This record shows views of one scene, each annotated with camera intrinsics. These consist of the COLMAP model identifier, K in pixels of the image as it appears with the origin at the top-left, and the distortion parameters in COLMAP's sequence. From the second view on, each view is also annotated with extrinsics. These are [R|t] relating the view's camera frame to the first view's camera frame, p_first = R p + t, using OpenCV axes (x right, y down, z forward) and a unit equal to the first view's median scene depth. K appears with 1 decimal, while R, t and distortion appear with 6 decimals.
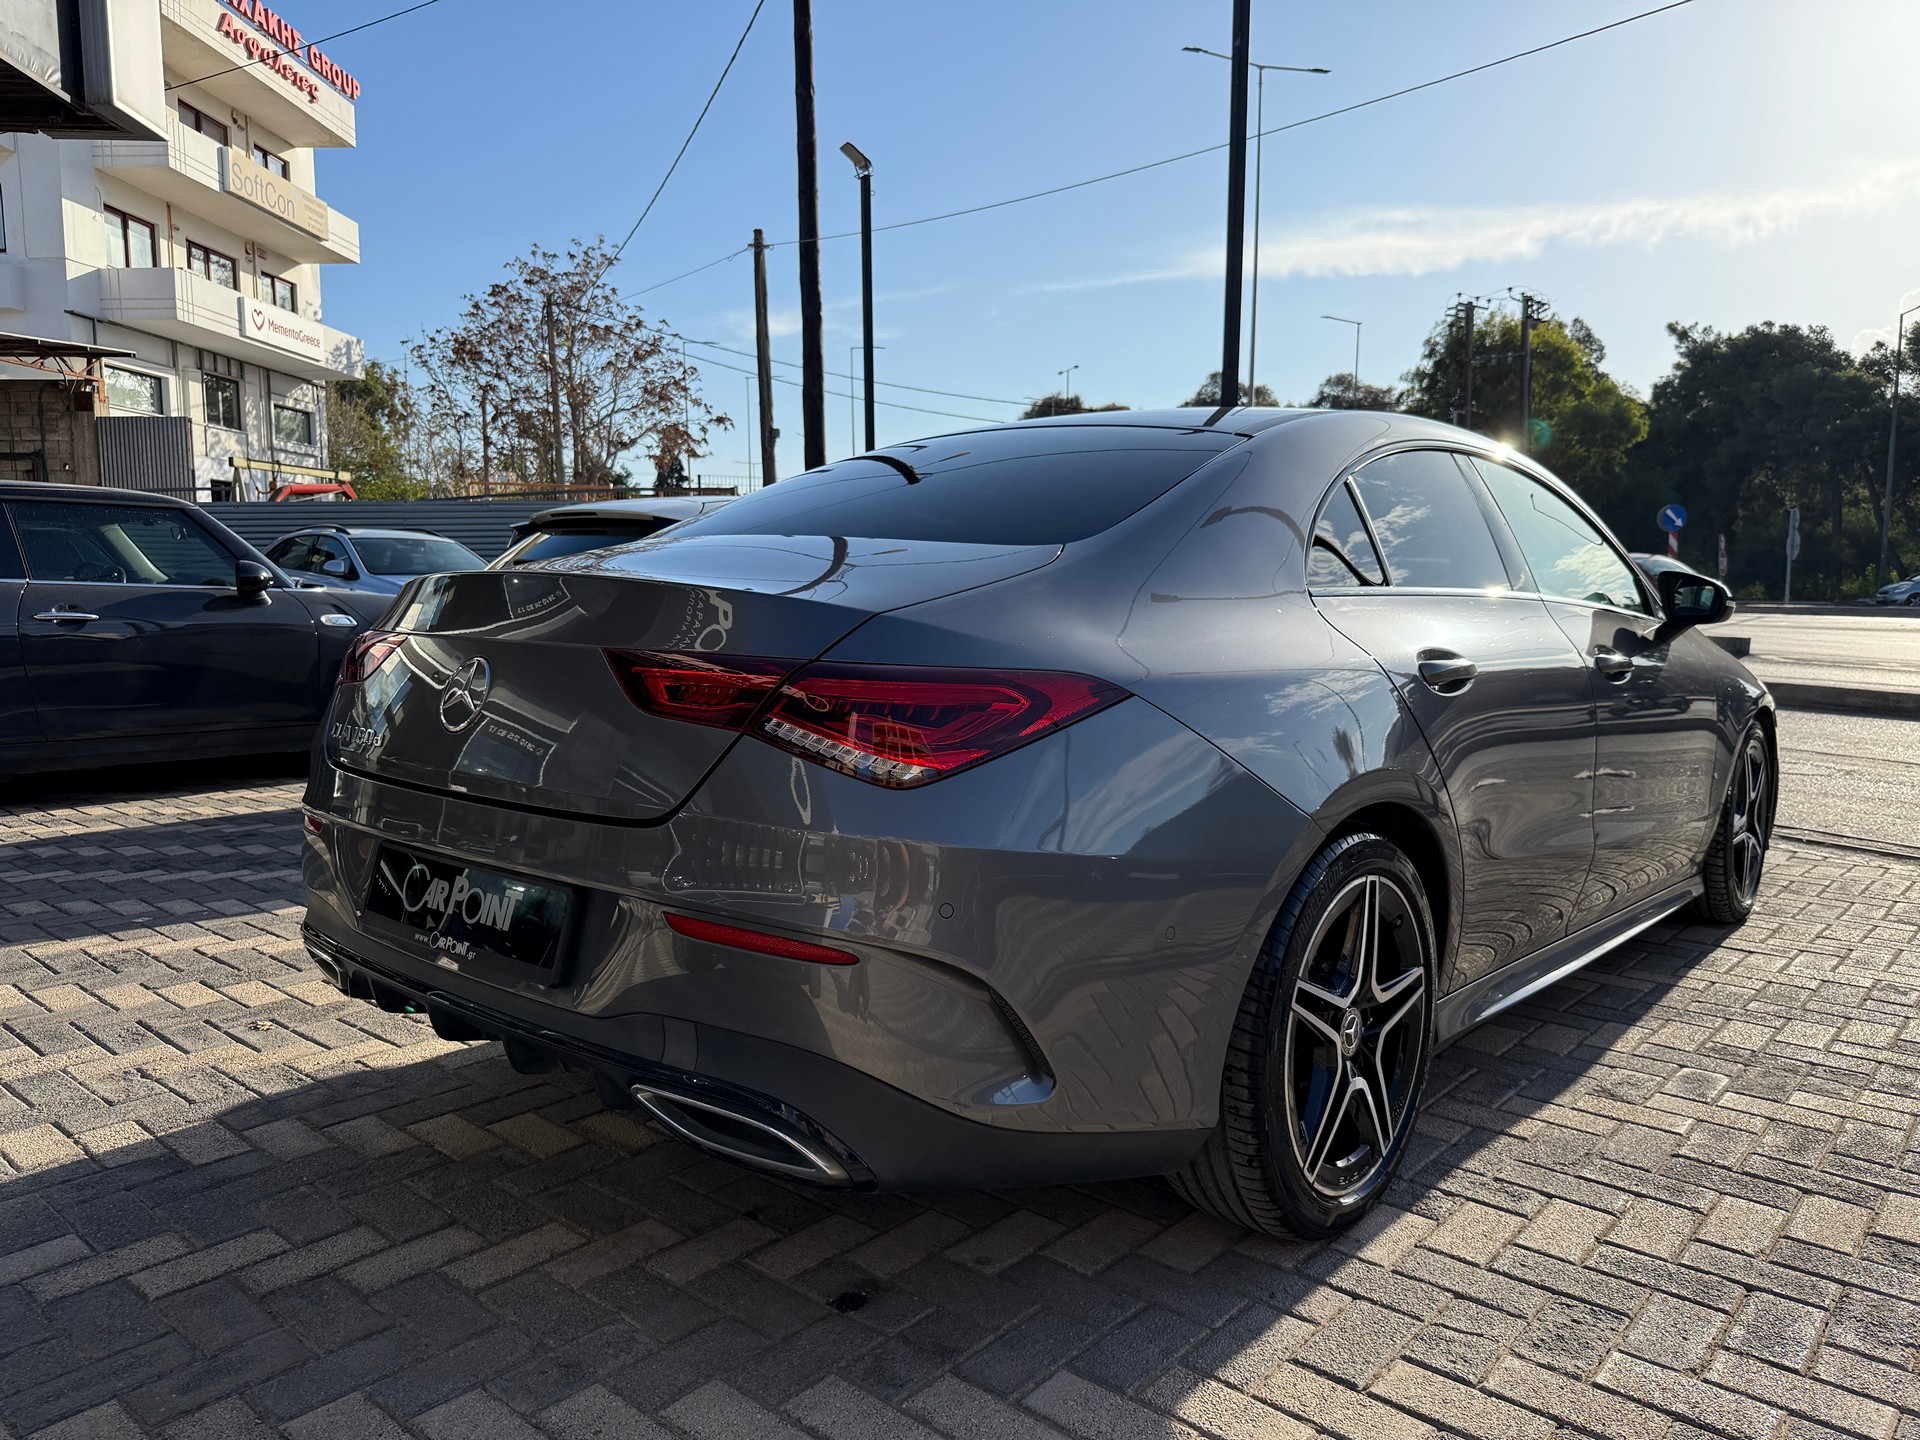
lens RADIAL K [[1342.4, 0, 966.9], [0, 1342.4, 720.1], [0, 0, 1]] dist [0.014456, -0.035218]
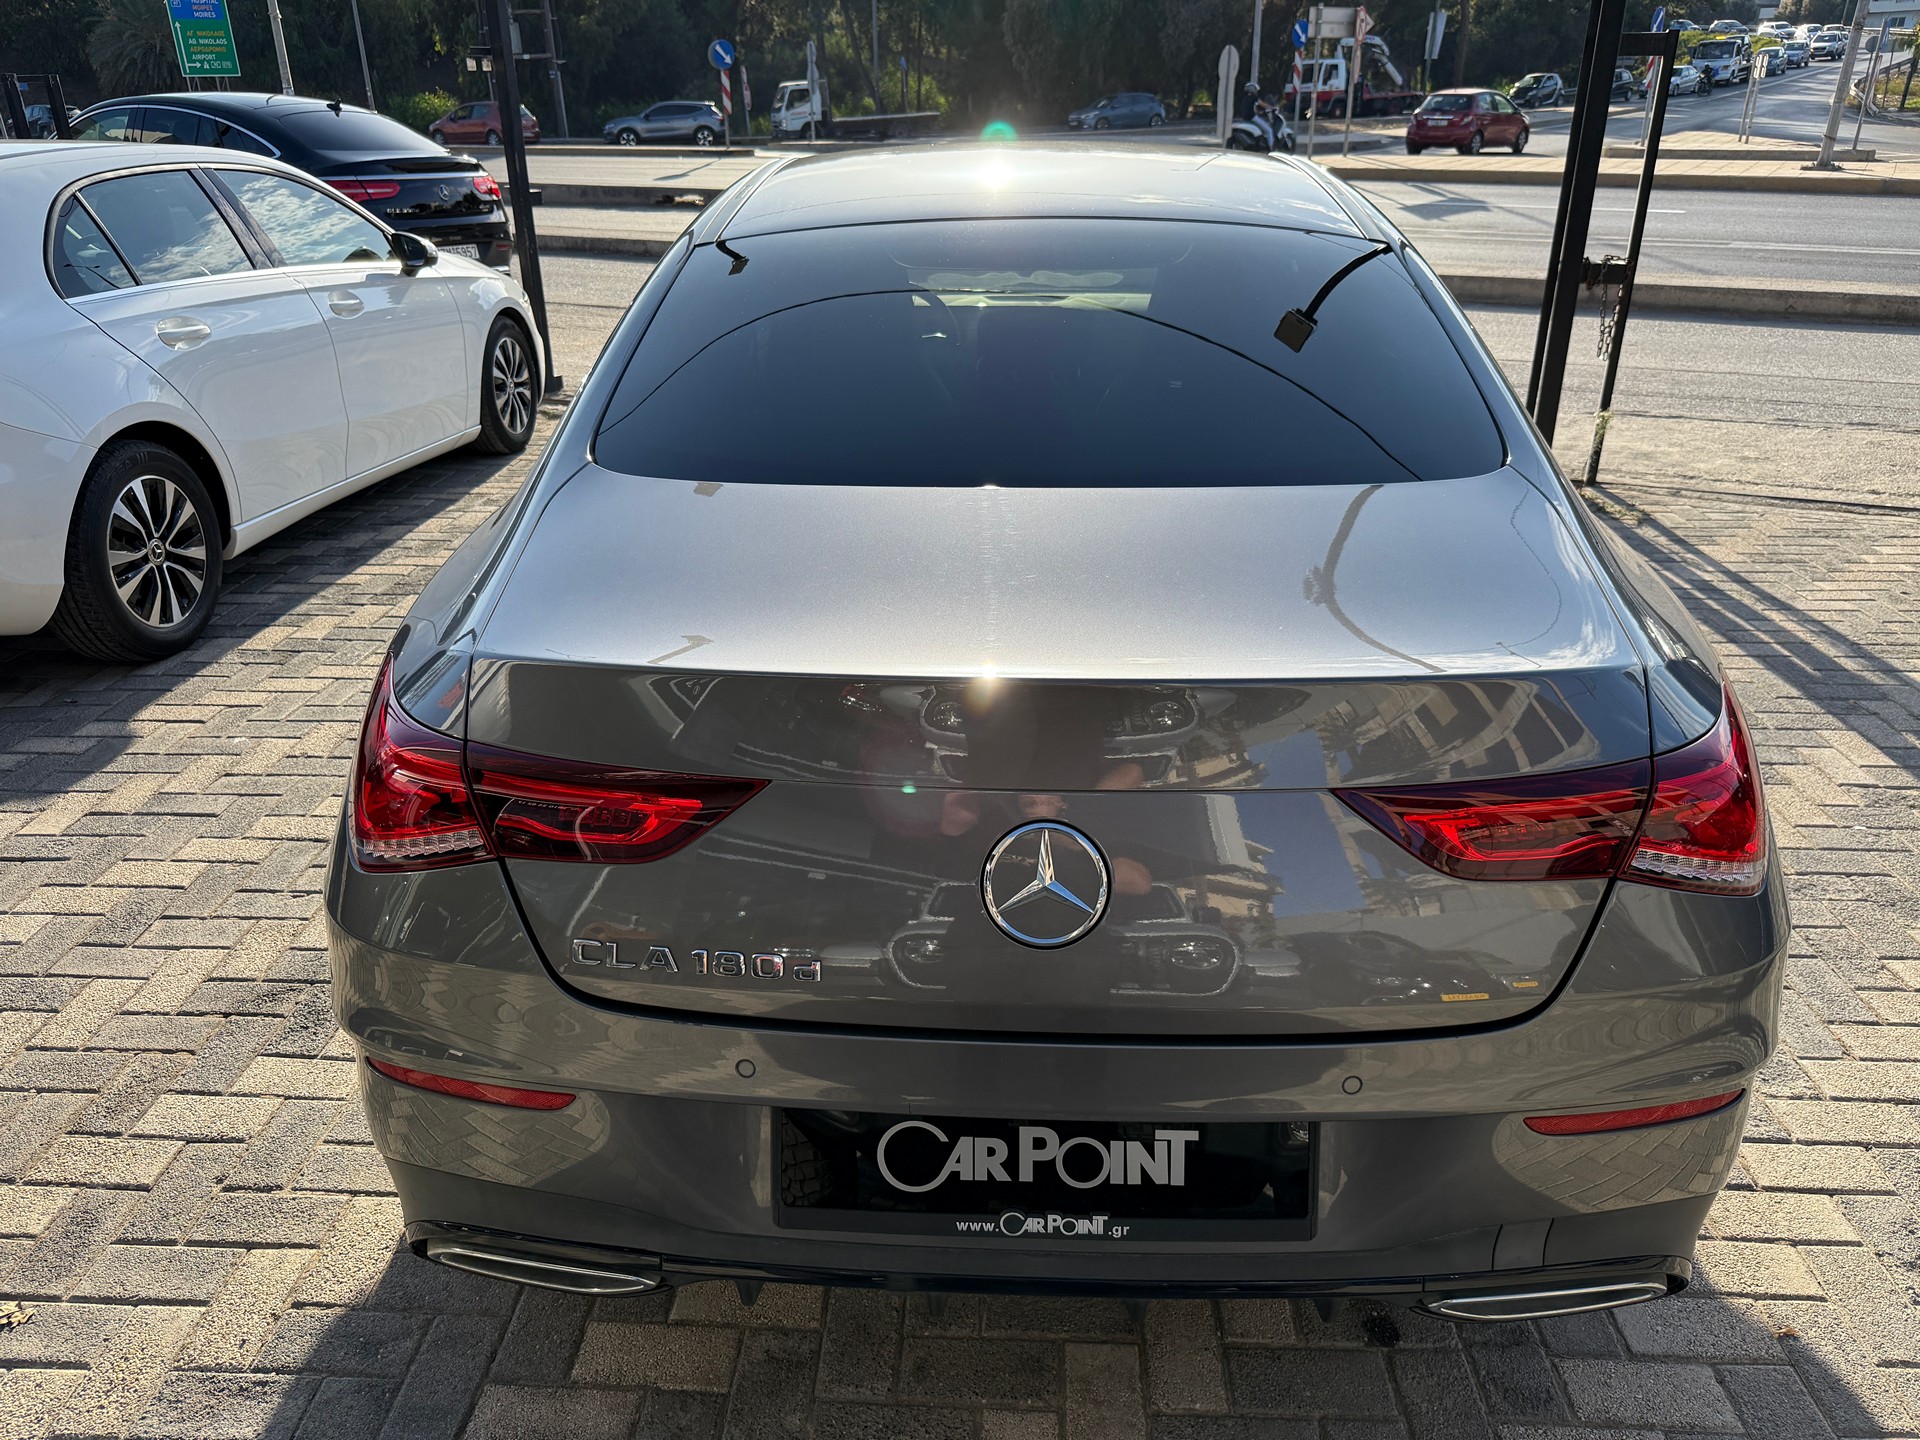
lens RADIAL K [[1342.4, 0, 963.6], [0, 1342.4, 722.7], [0, 0, 1]] dist [0.014456, -0.035218]
pose [[0.788943, -0.263255, 0.555217, -0.693171], [0.074919, 0.938045, 0.338316, -0.285279], [-0.609883, -0.225316, 0.759787, 0.546528]]
